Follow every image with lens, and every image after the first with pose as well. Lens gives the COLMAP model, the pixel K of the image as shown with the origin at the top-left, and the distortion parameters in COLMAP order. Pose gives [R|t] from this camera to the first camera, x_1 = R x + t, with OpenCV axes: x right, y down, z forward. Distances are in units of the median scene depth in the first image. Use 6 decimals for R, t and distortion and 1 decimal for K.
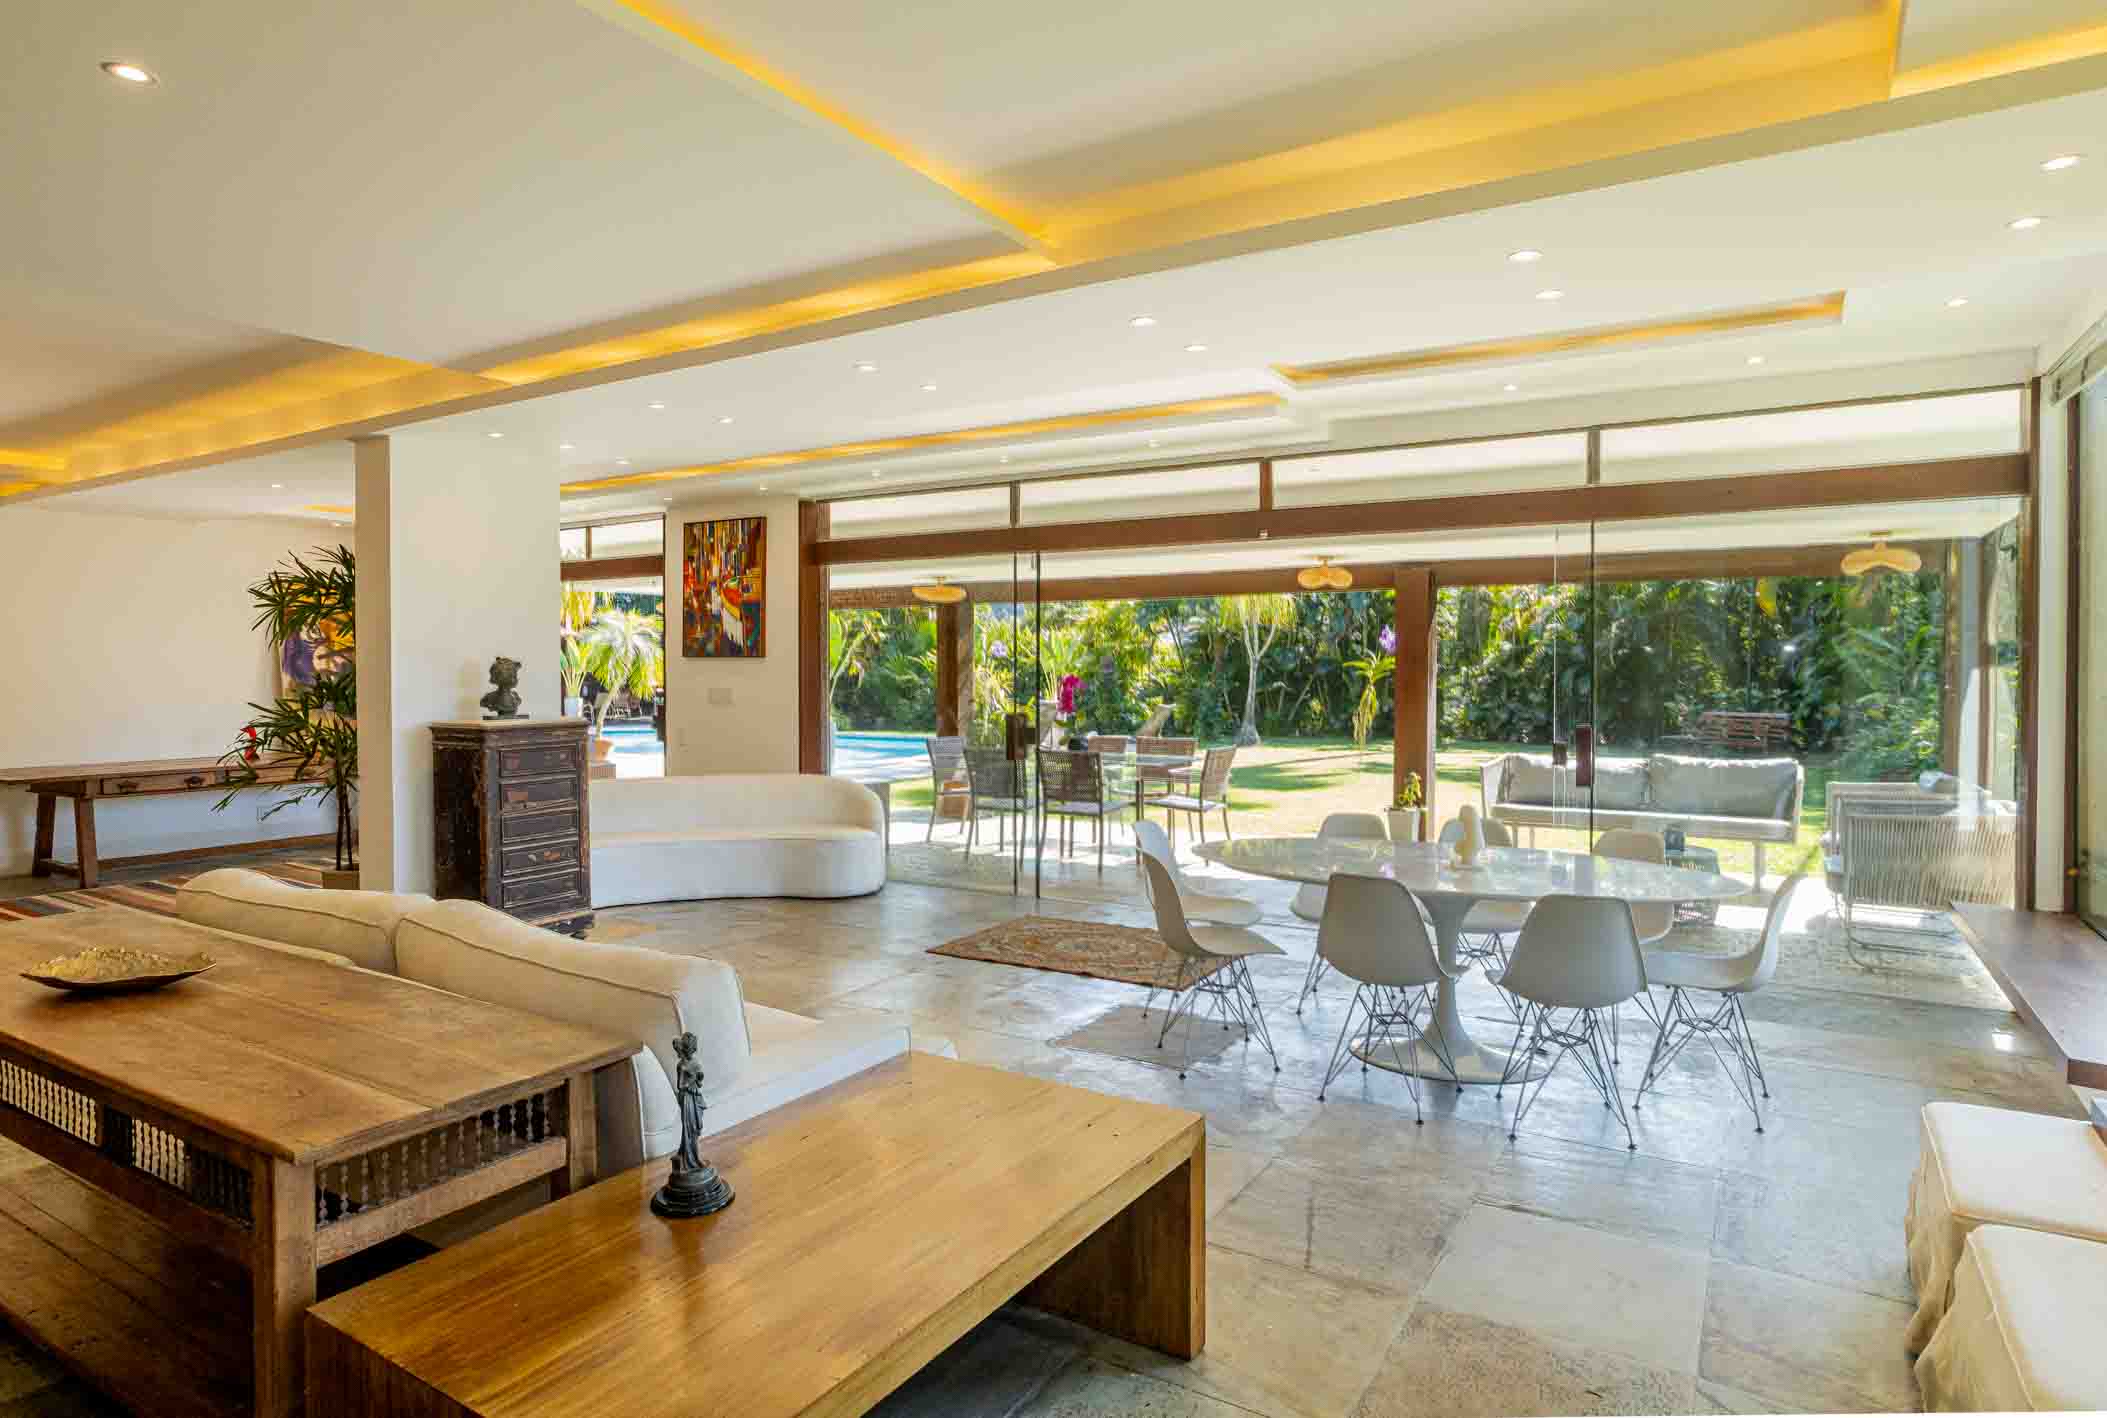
lens RADIAL K [[1116.5, 0, 1088.1], [0, 1116.5, 661.4], [0, 0, 1]] dist [-0.016333, 0.000781]
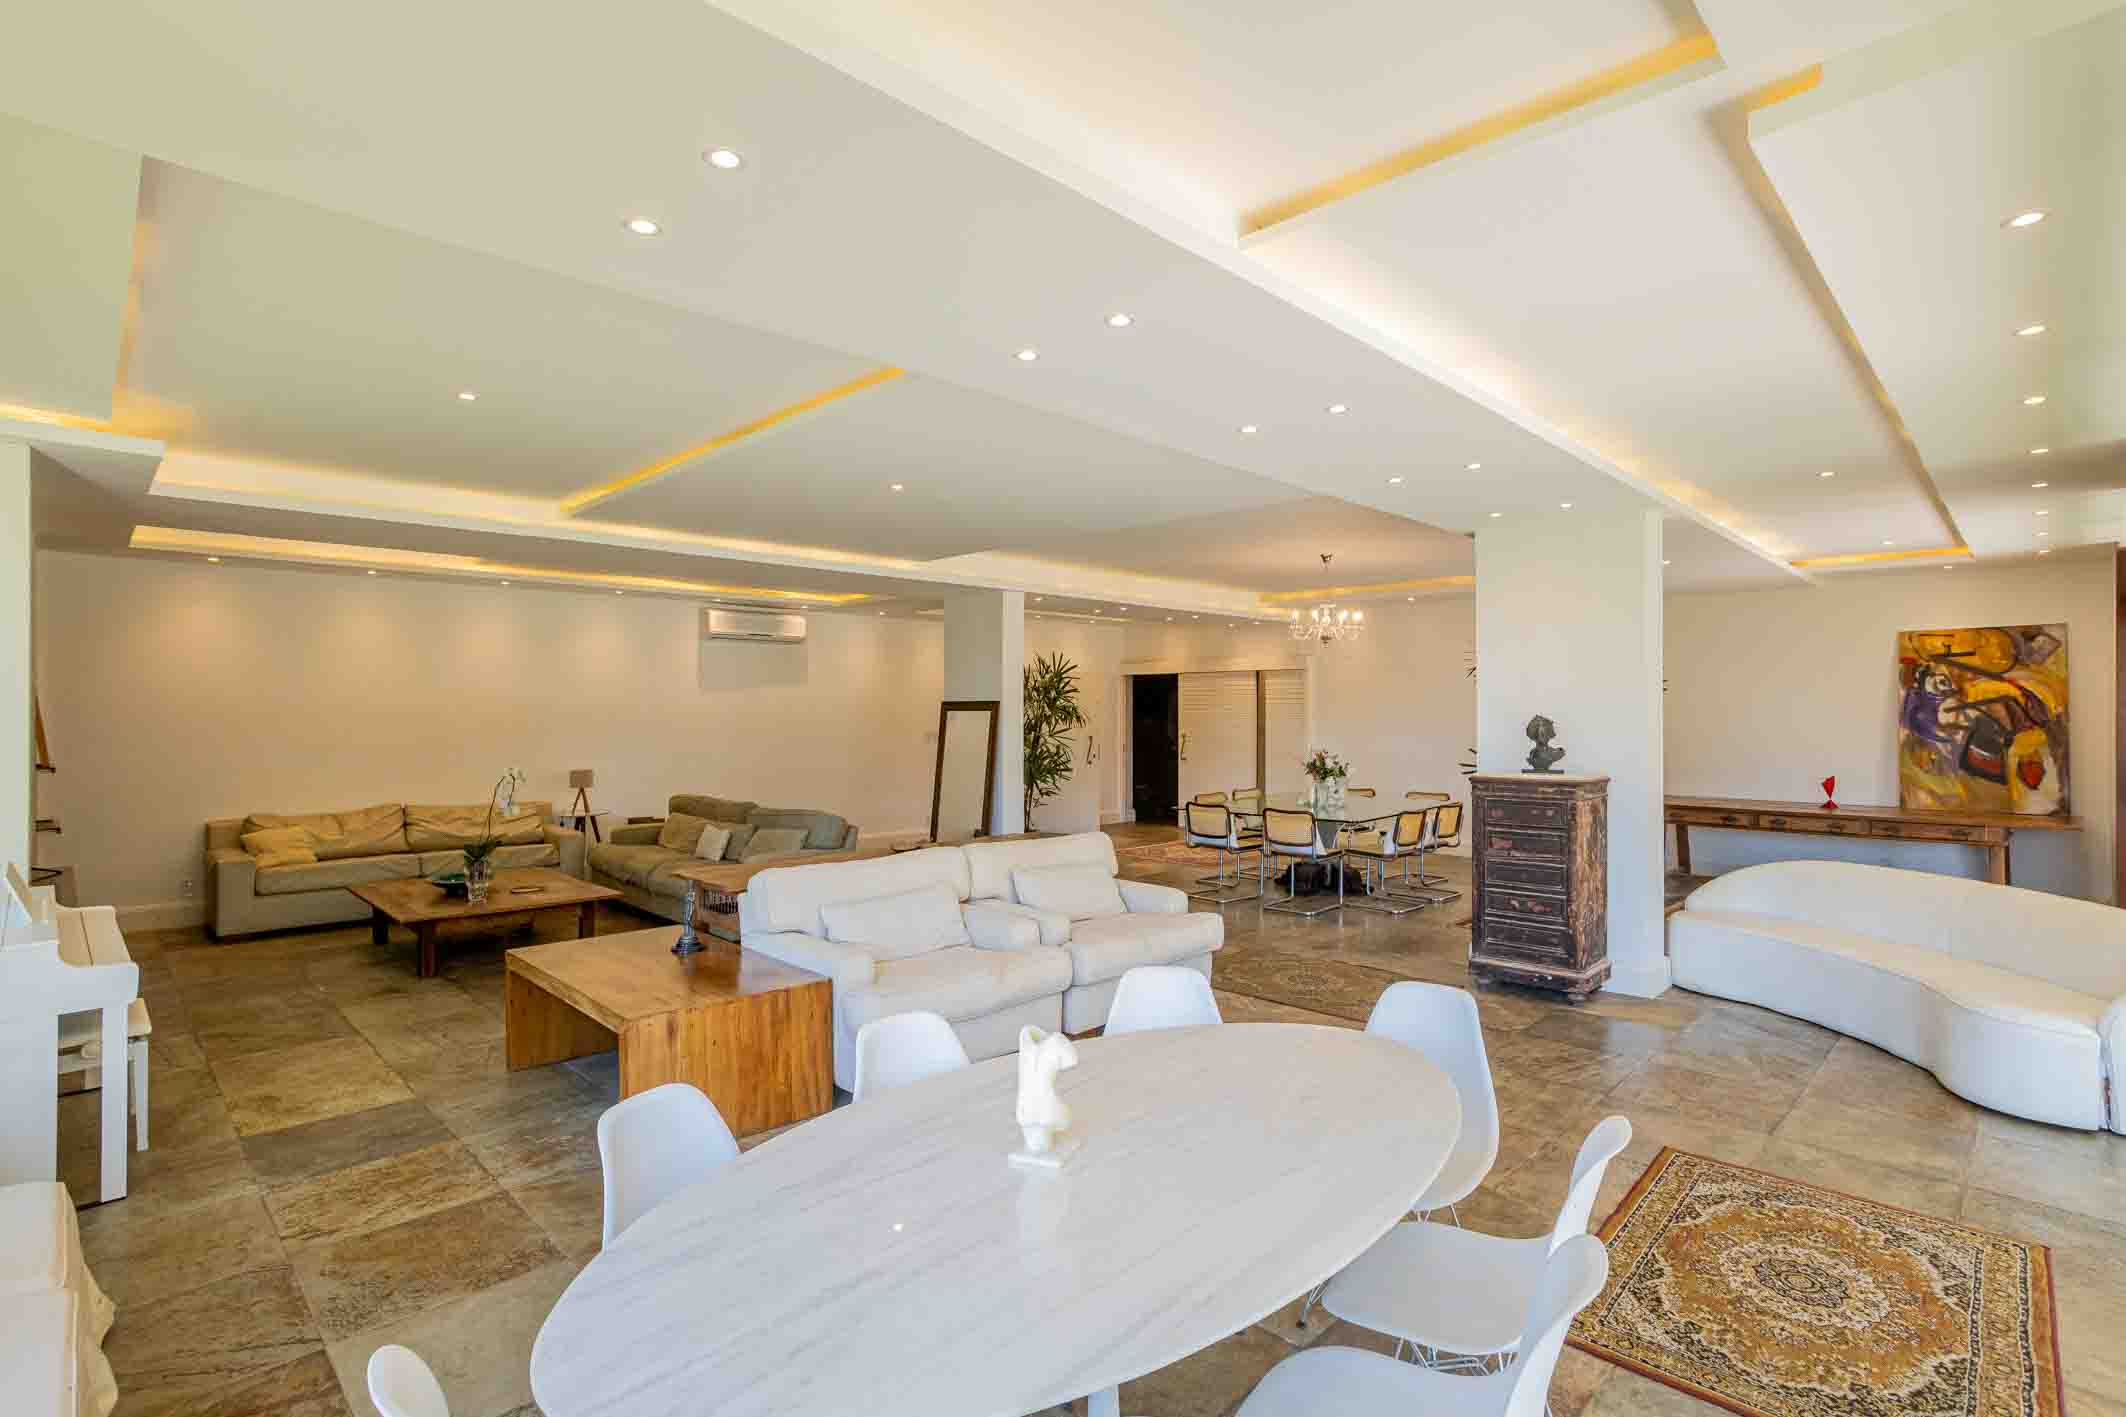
lens RADIAL K [[1048.3, 0, 1053.0], [0, 1048.3, 704.8], [0, 0, 1]] dist [-0.062837, 0.044847]
pose [[-0.248394, -0.007336, -0.968631, 0.392800], [0.004882, 0.999949, -0.008826, -0.005175], [0.968647, -0.006921, -0.248345, 0.560038]]
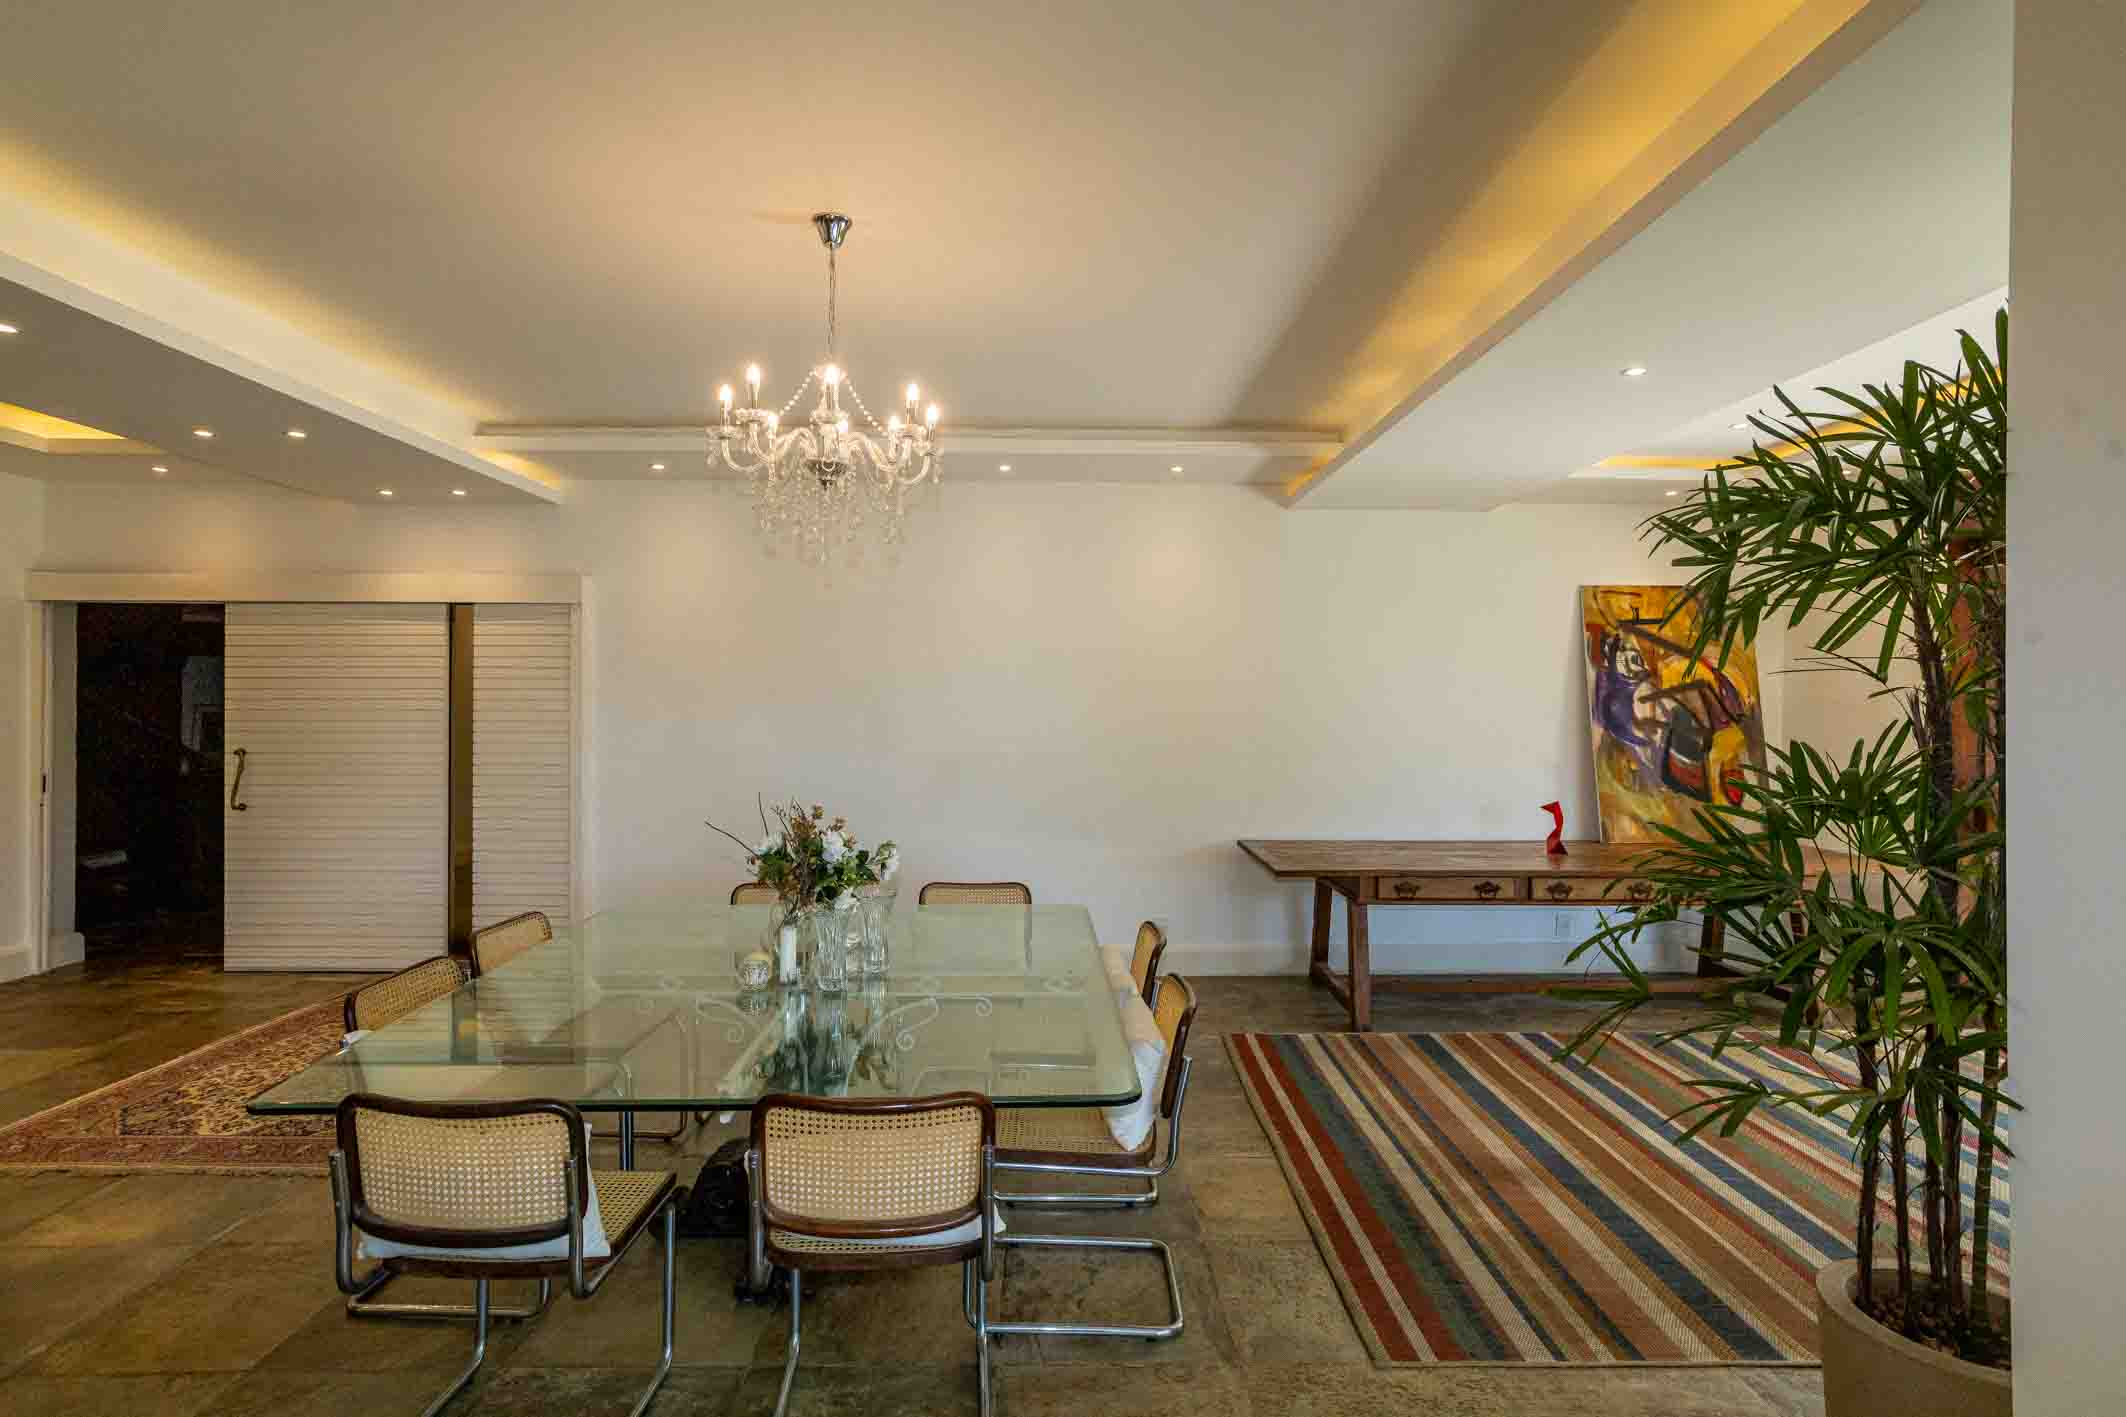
lens RADIAL K [[1080.9, 0, 1102.7], [0, 1080.9, 707.6], [0, 0, 1]] dist [-0.001528, 0.000851]
pose [[0.537954, 0.006344, -0.842950, -0.375023], [-0.000154, 0.999972, 0.007428, -0.004415], [0.842974, -0.003866, 0.537940, 0.442408]]
